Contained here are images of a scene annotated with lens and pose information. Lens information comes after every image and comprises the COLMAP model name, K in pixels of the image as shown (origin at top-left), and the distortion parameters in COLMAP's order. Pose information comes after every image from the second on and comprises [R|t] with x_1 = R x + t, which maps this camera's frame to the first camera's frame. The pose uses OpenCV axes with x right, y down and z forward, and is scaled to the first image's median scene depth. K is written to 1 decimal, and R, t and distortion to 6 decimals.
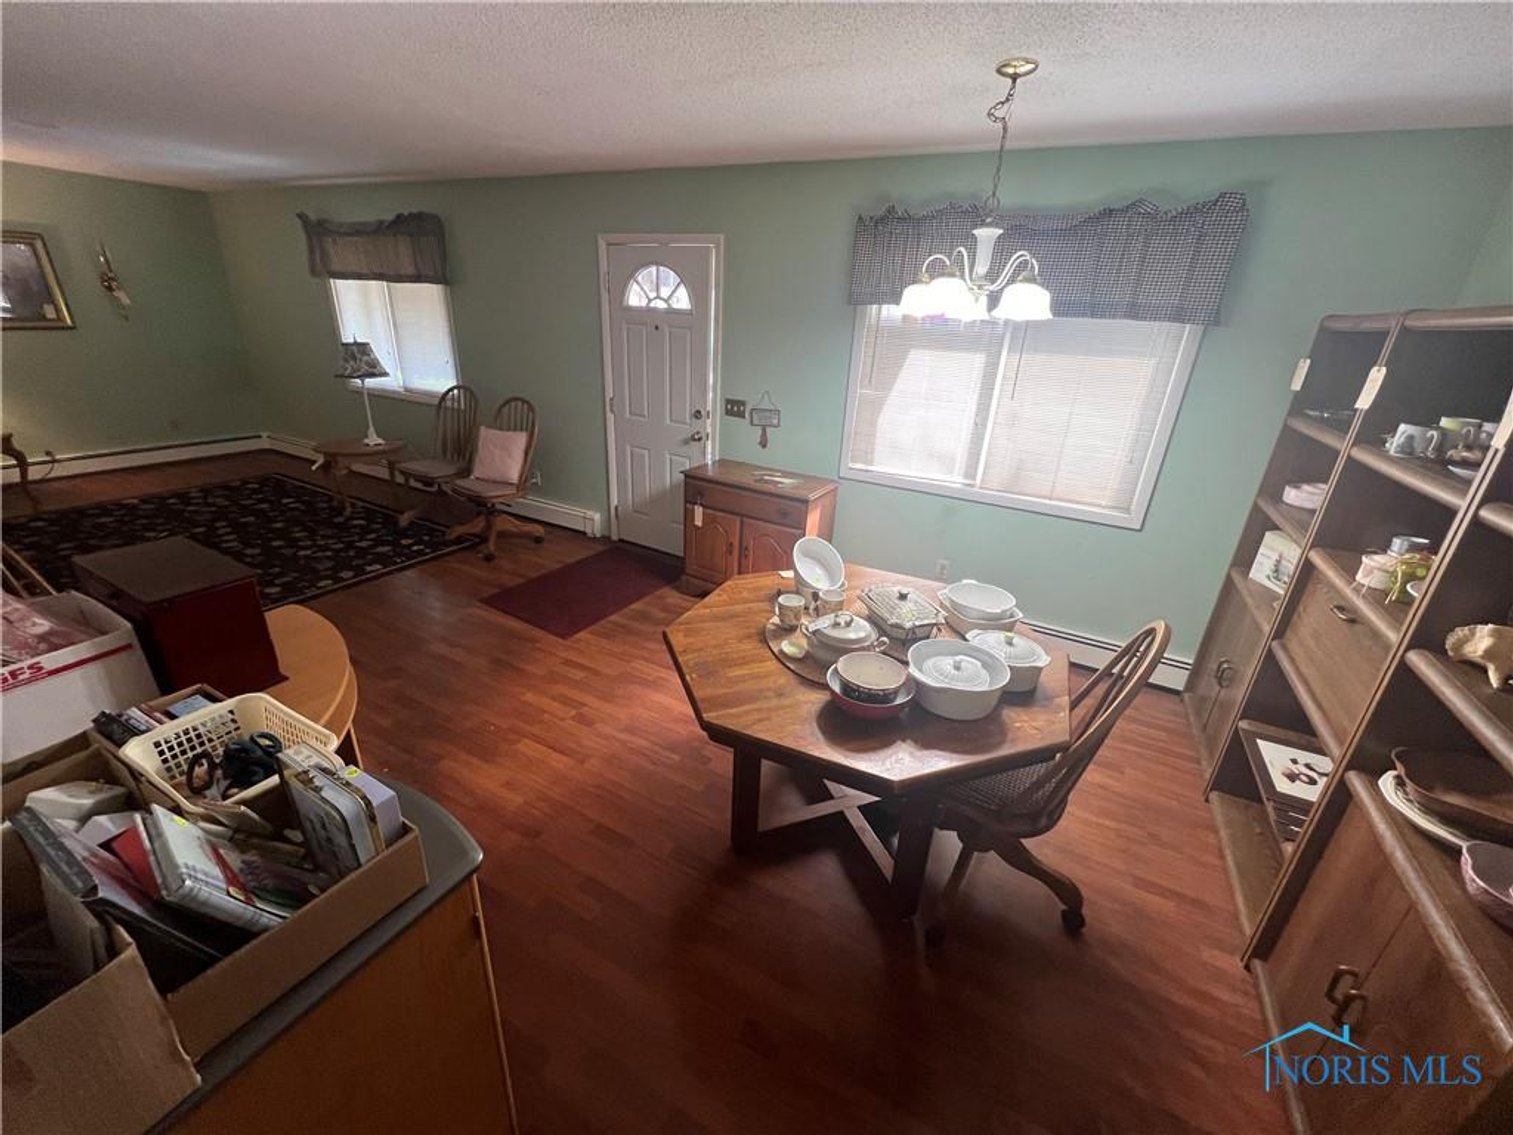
lens RADIAL K [[604.3, 0, 762.3], [0, 604.3, 560.2], [0, 0, 1]] dist [-0.000703, -0.000265]
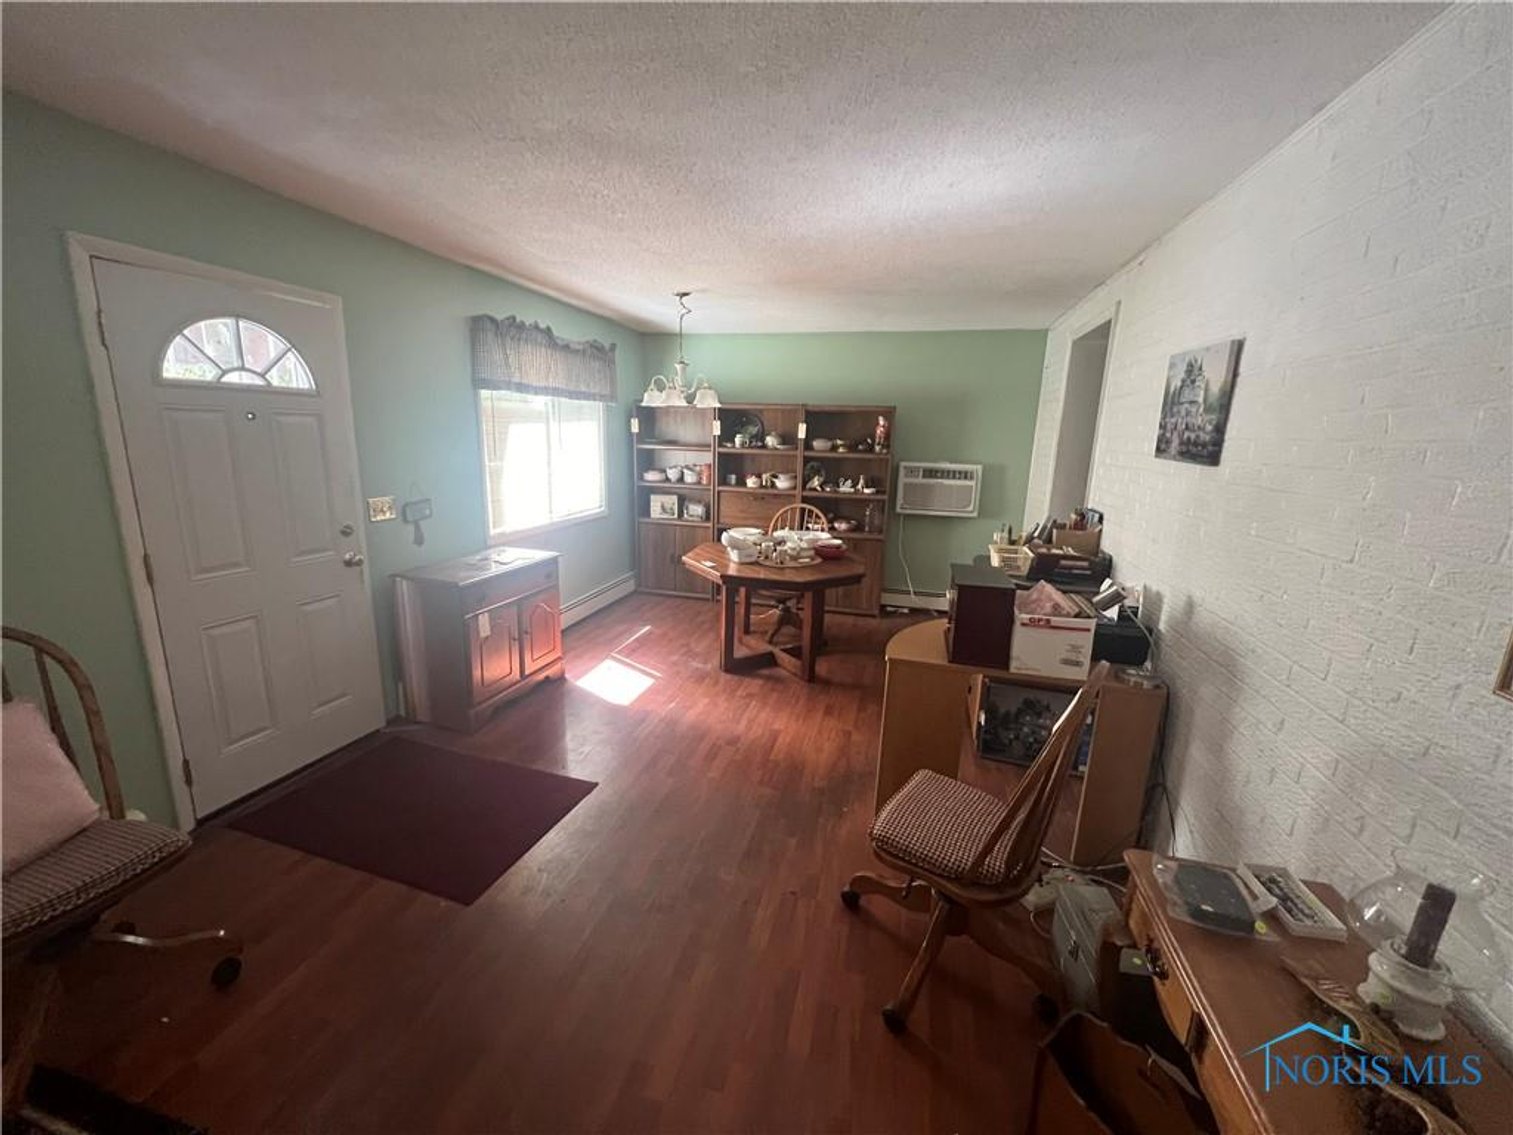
lens RADIAL K [[609.9, 0, 760.0], [0, 609.9, 564.4], [0, 0, 1]] dist [-0.001517, -0.000272]
pose [[-0.232381, -0.275305, 0.932848, -0.903364], [0.323779, 0.882505, 0.341104, -0.294003], [-0.917151, 0.381302, -0.115939, 0.653070]]
